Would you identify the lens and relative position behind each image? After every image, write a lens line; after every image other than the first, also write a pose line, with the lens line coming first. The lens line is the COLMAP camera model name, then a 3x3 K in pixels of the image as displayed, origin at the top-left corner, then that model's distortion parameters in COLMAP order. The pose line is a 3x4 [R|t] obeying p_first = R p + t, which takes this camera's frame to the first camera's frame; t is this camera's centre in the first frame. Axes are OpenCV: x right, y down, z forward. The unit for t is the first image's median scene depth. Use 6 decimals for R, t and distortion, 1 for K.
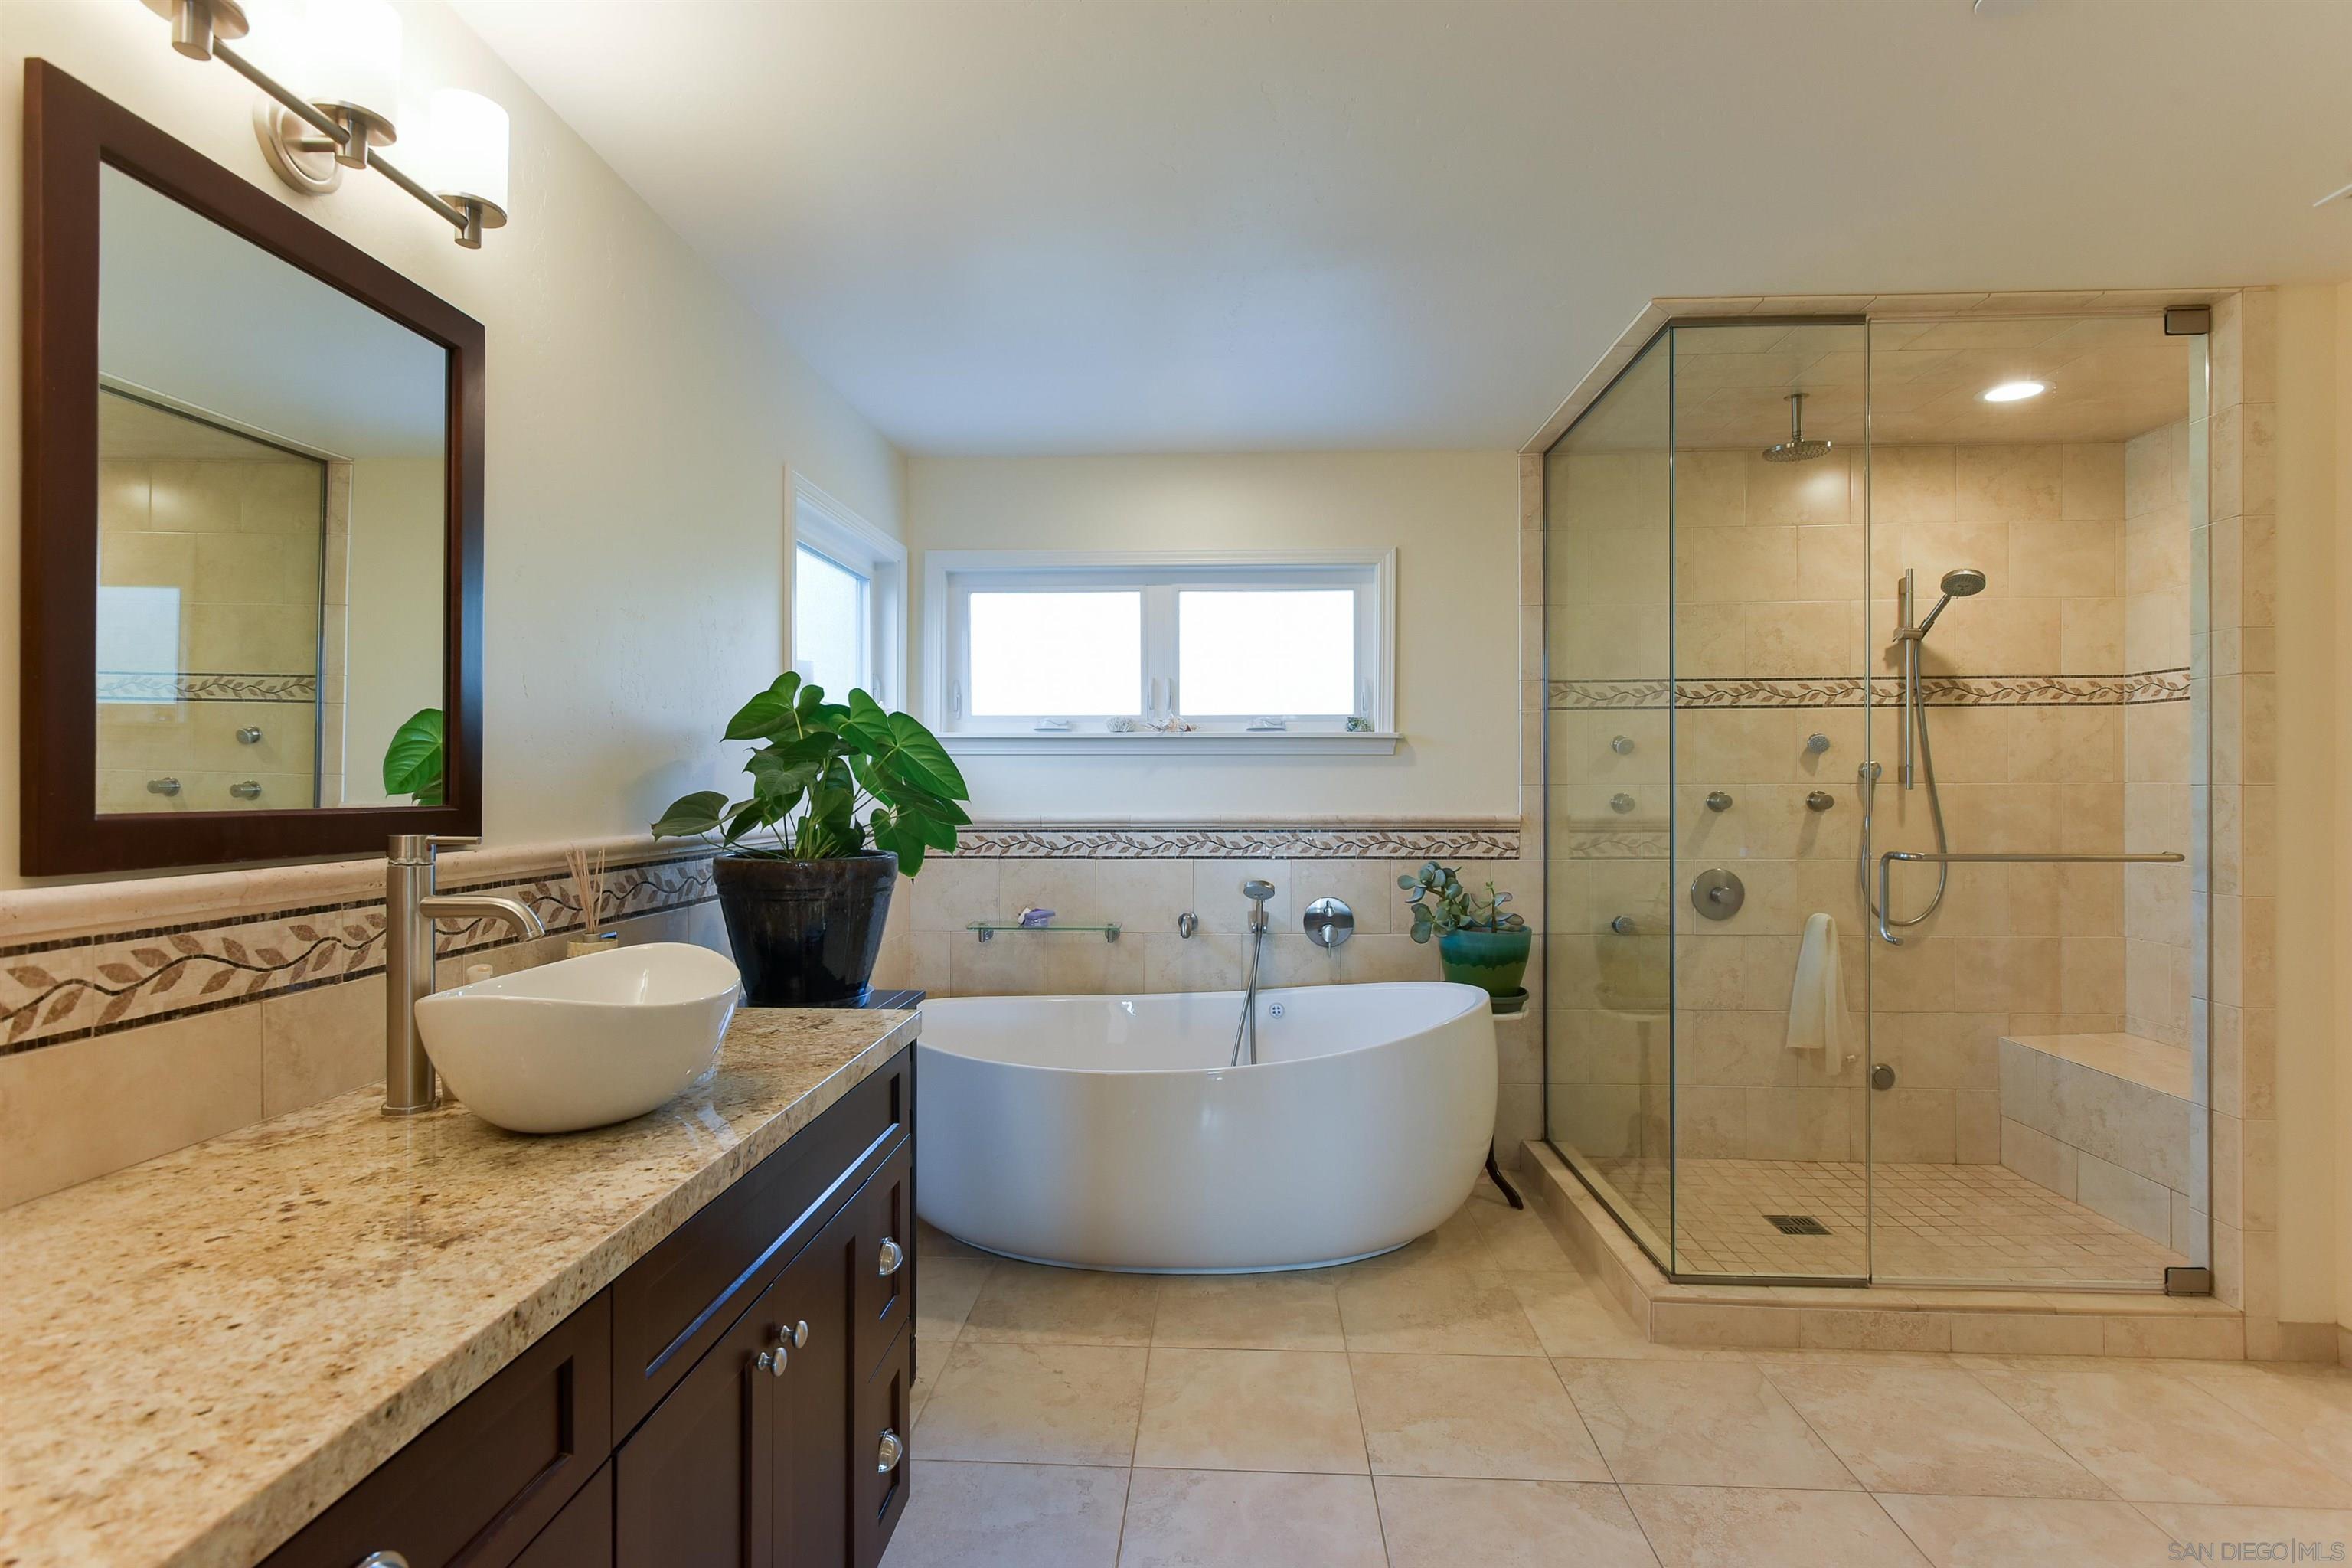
lens RADIAL K [[1112.7, 0, 1169.7], [0, 1112.7, 786.5], [0, 0, 1]] dist [0.000692, -0.000037]
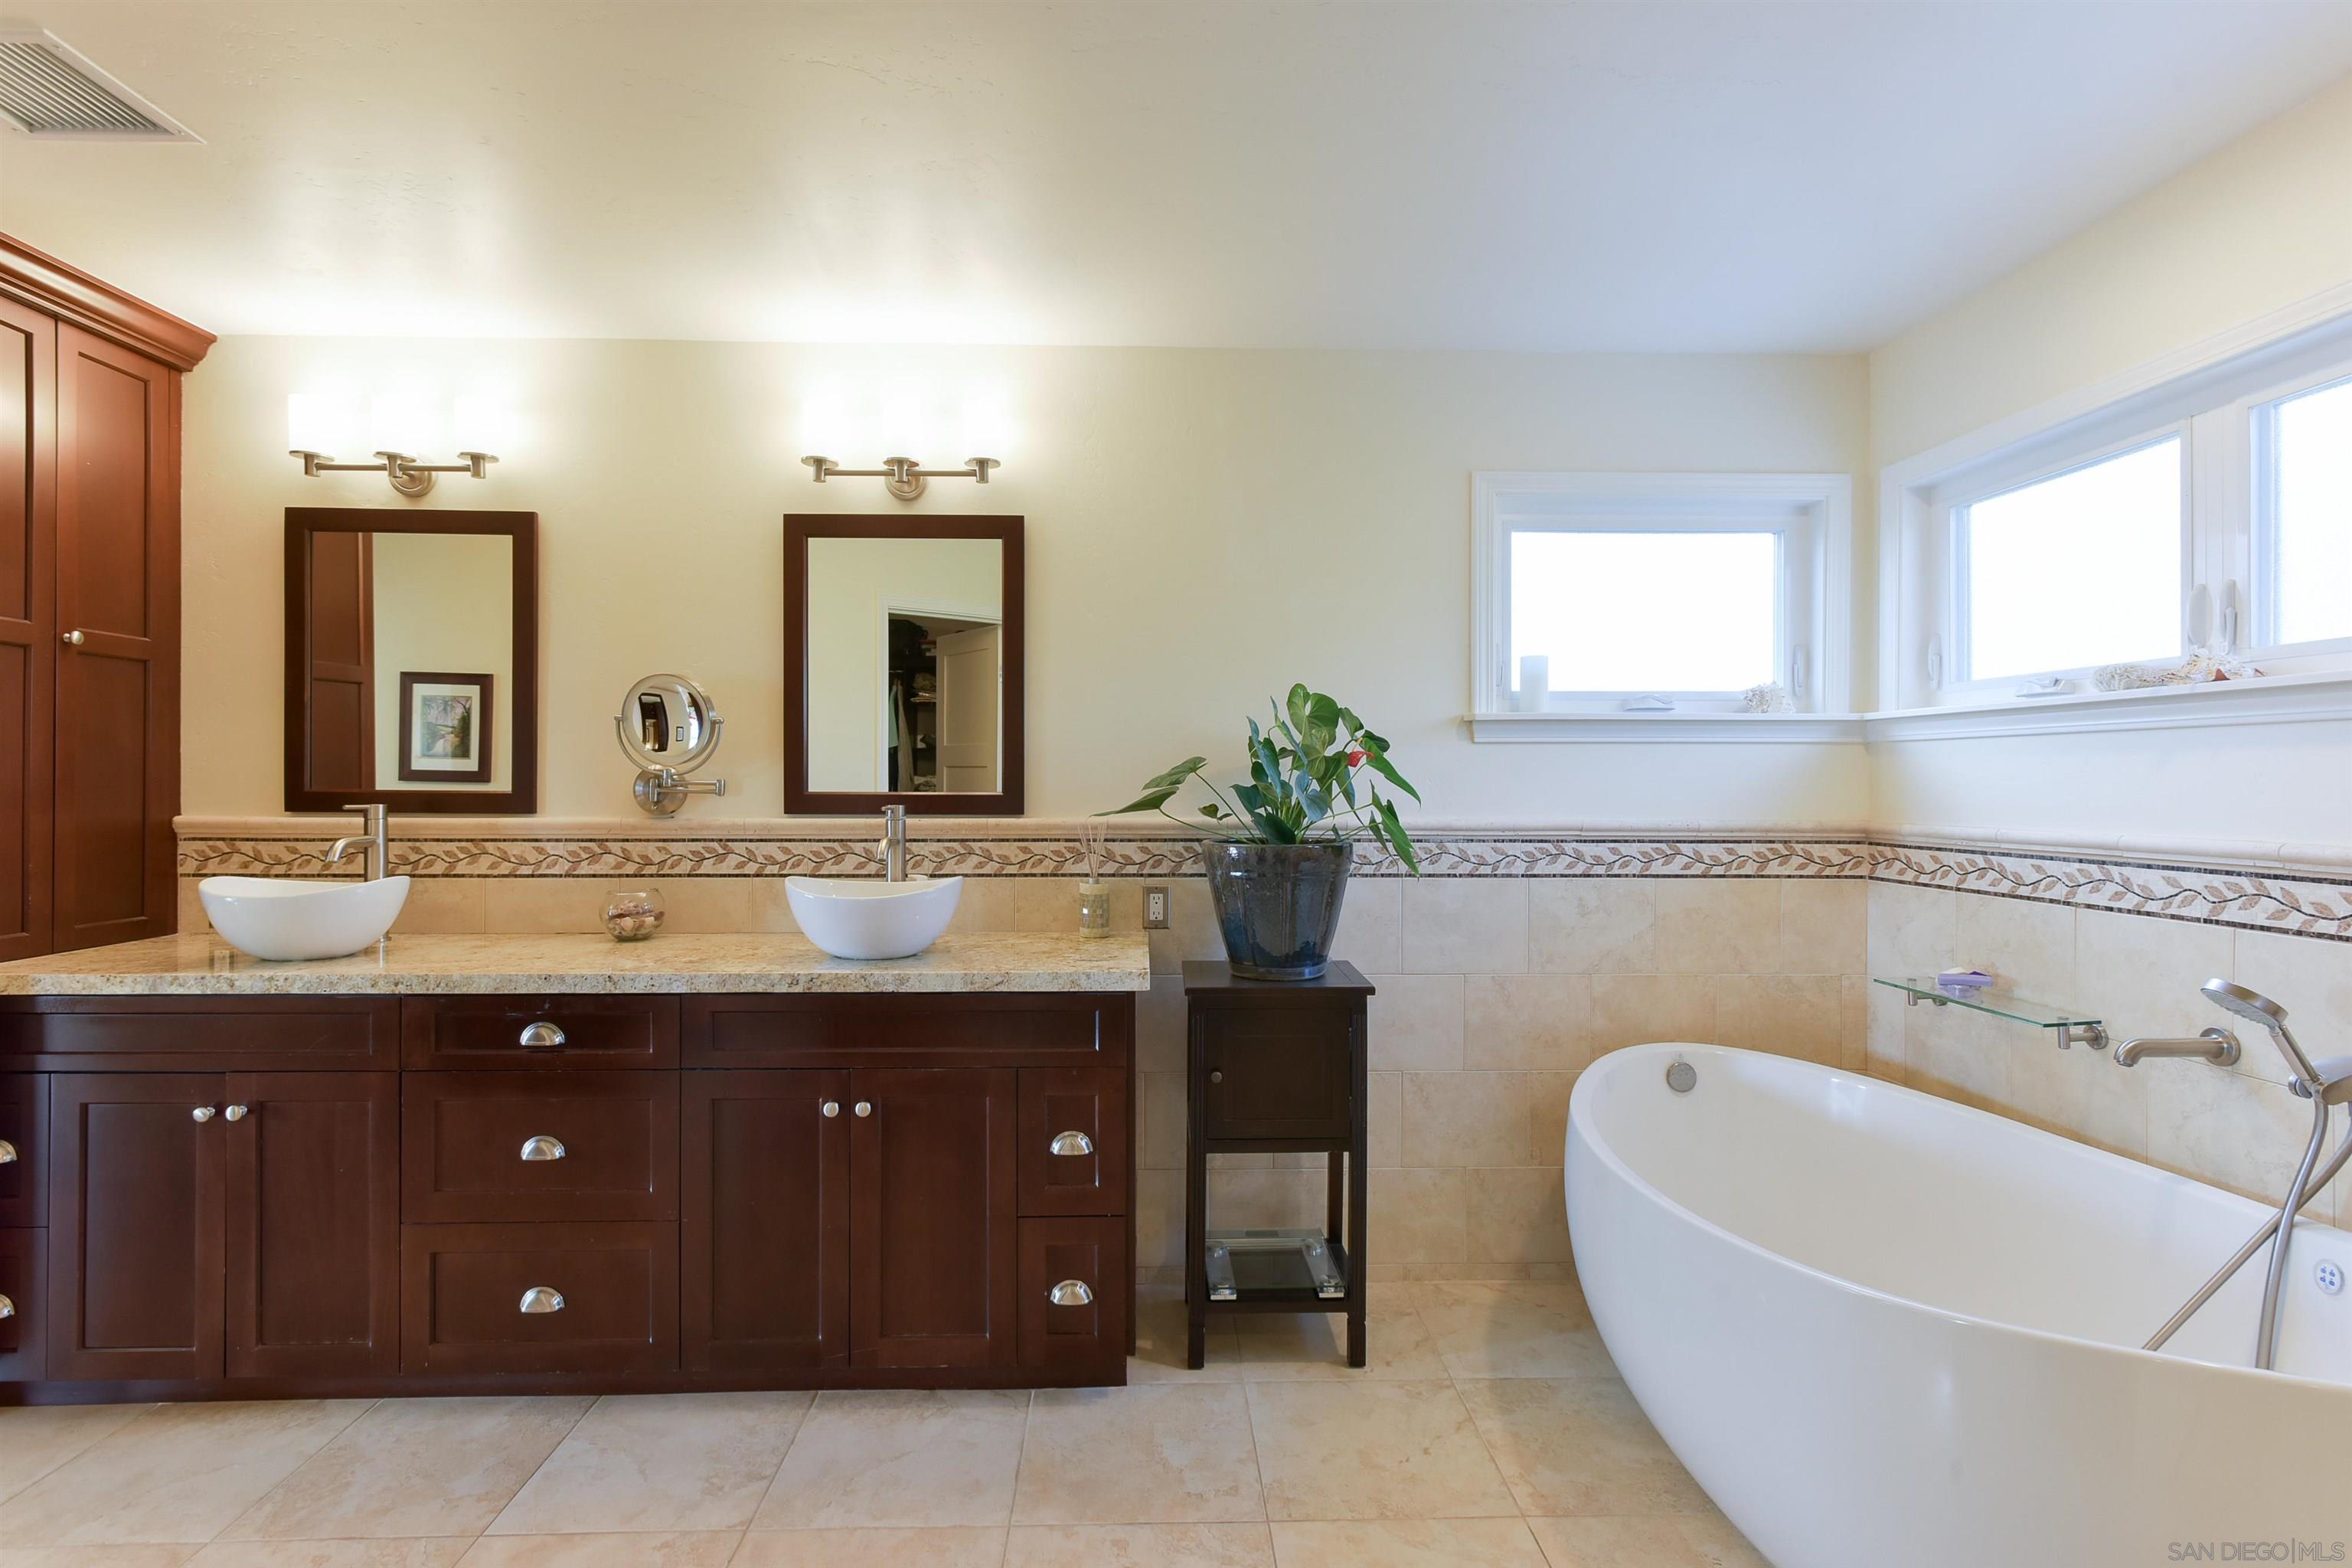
lens RADIAL K [[1112.7, 0, 1166.5], [0, 1112.7, 776.1], [0, 0, 1]] dist [0.000692, -0.000037]
pose [[0.092615, -0.003325, -0.995696, 0.488017], [-0.003322, 0.999988, -0.003649, -0.001537], [0.995696, 0.003645, 0.092603, 0.459349]]
